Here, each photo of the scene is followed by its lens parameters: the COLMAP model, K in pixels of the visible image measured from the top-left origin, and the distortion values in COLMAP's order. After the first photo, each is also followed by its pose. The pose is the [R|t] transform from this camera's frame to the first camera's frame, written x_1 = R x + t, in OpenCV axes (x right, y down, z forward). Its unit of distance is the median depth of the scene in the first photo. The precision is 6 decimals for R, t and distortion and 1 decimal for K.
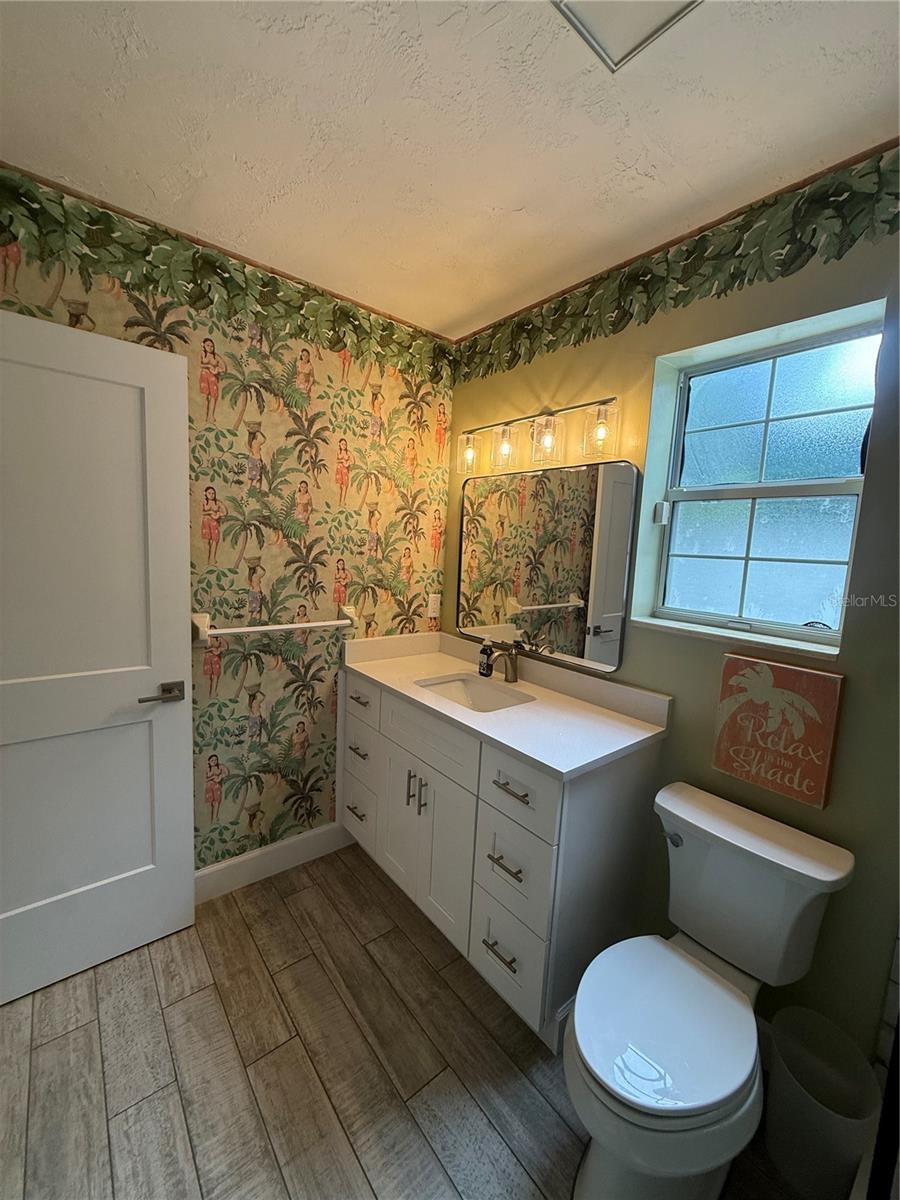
lens RADIAL K [[473.1, 0, 472.1], [0, 473.1, 603.0], [0, 0, 1]] dist [-0.001225, -0.000082]
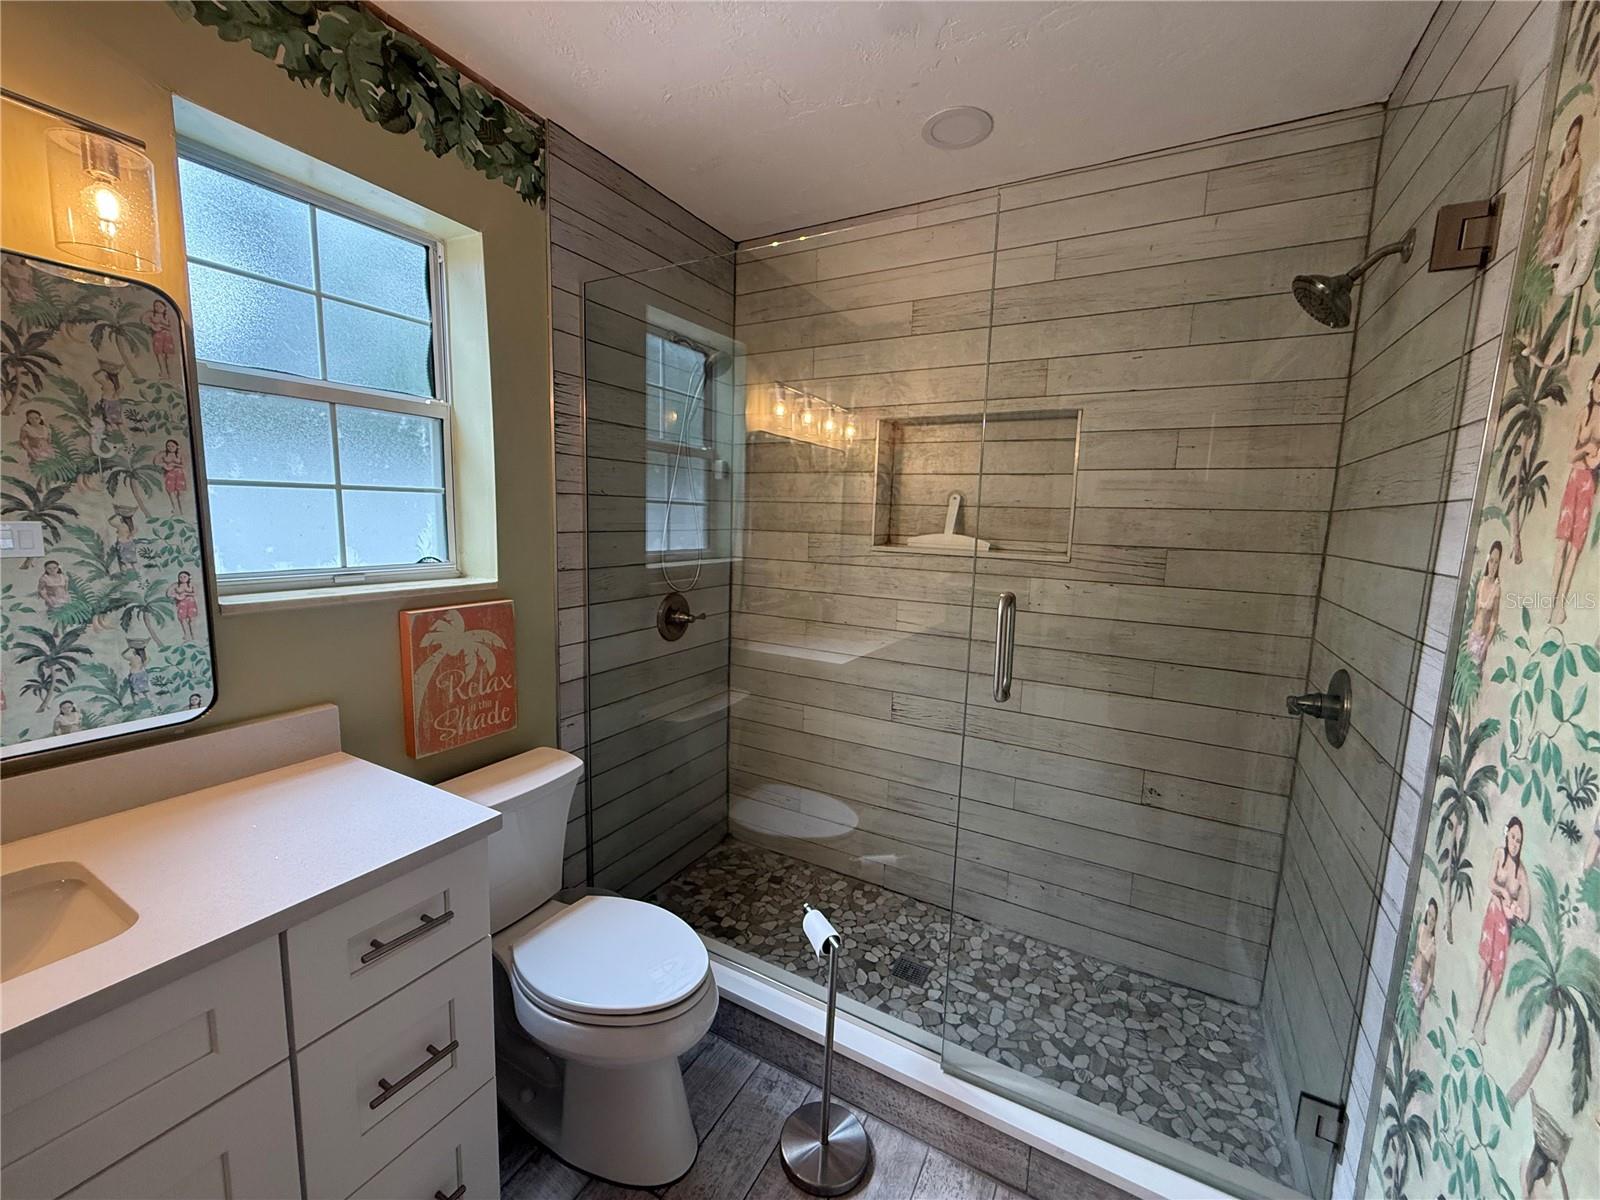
lens RADIAL K [[637.7, 0, 796.8], [0, 637.7, 599.9], [0, 0, 1]] dist [-0.000895, 0.000461]
pose [[-0.350419, -0.197374, 0.915560, -0.697637], [0.051159, 0.972050, 0.229132, -0.131320], [-0.935195, 0.127132, -0.330528, 0.792061]]
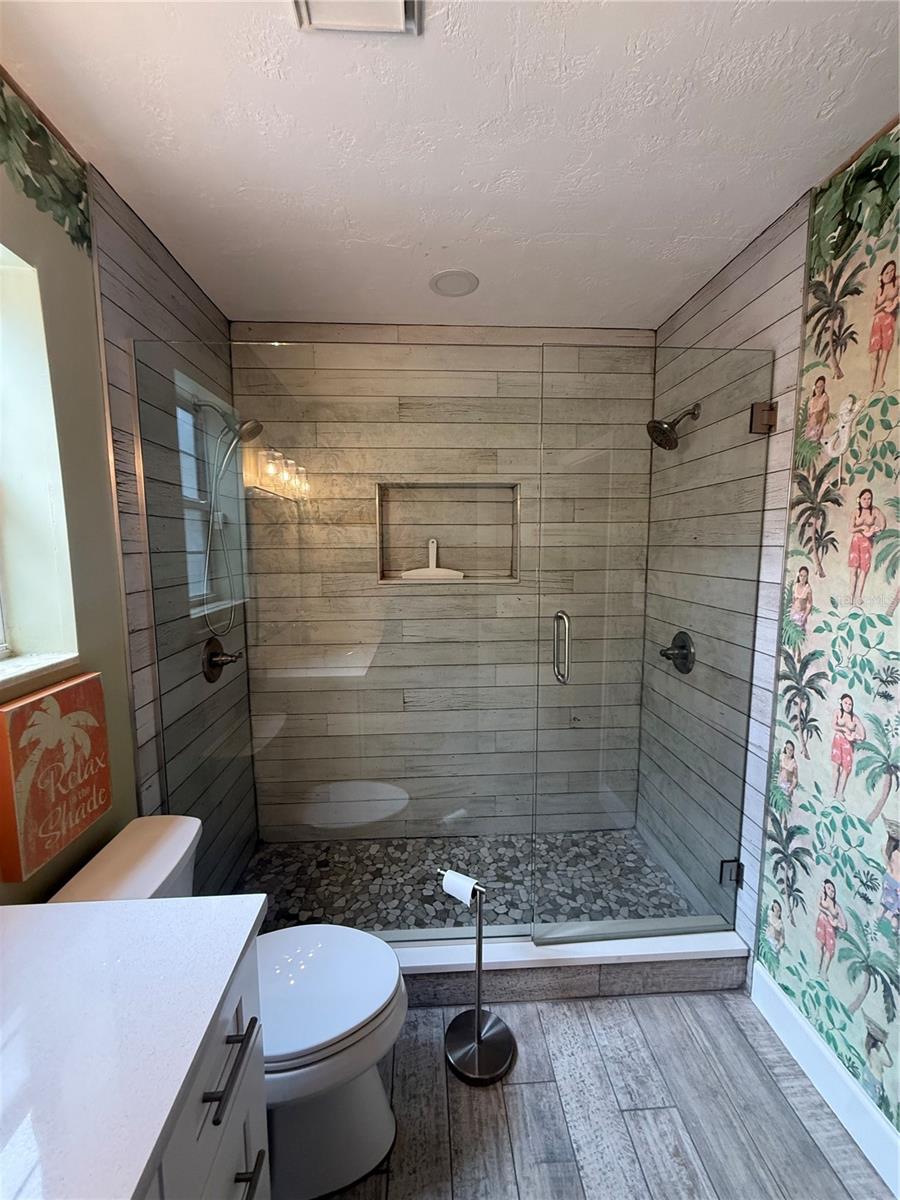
lens RADIAL K [[478.3, 0, 450.1], [0, 478.3, 598.9], [0, 0, 1]] dist [-0.000895, 0.000461]
pose [[-0.799655, -0.126365, 0.587013, -0.344403], [0.020702, 0.971222, 0.237274, -0.198295], [-0.600103, 0.201889, -0.774027, 1.180692]]
